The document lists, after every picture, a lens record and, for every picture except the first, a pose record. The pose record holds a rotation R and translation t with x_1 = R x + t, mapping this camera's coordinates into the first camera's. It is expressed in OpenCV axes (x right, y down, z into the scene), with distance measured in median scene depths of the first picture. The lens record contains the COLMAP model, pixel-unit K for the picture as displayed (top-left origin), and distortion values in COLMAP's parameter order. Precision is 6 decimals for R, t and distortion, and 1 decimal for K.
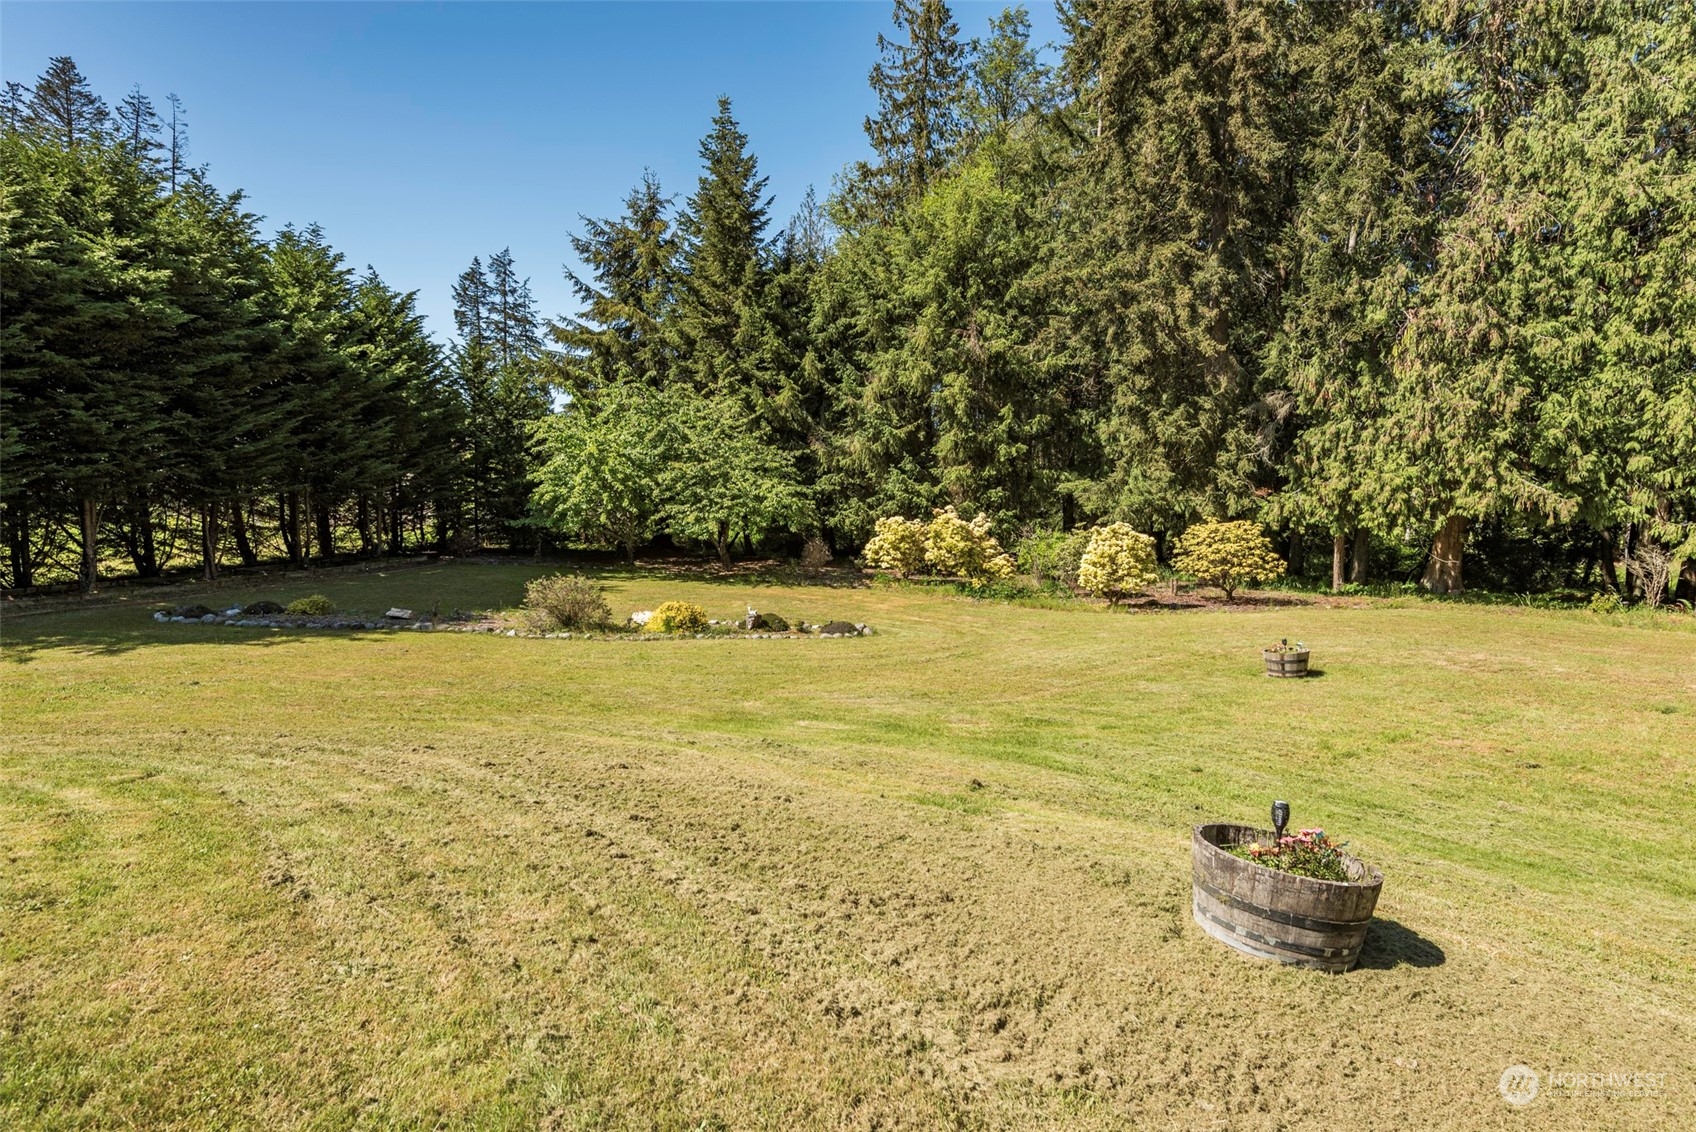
lens RADIAL K [[895.4, 0, 844.5], [0, 895.4, 571.2], [0, 0, 1]] dist [0.023357, -0.014281]
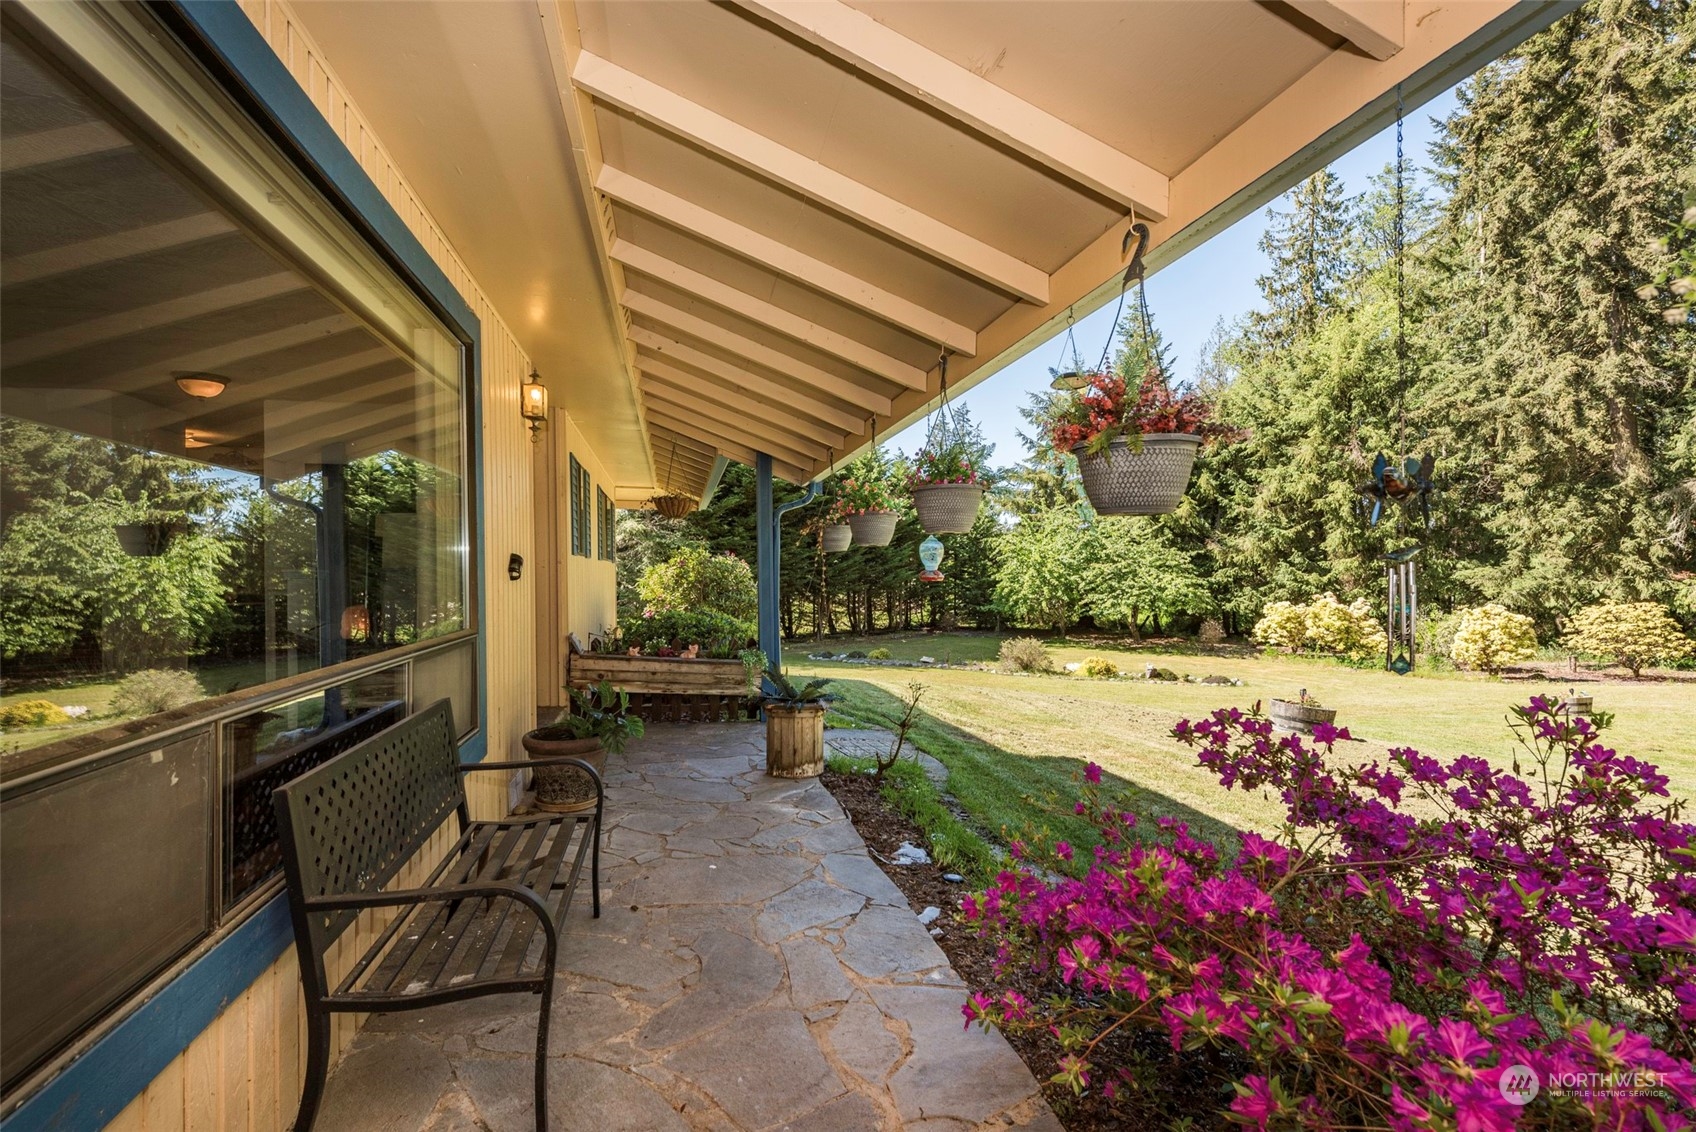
lens RADIAL K [[790.8, 0, 839.0], [0, 790.8, 567.1], [0, 0, 1]] dist [0.006629, -0.000293]
pose [[0.875414, -0.028669, -0.482523, 0.050363], [-0.025356, 0.994142, -0.105067, 0.020891], [0.482709, 0.104212, 0.869559, -0.238767]]
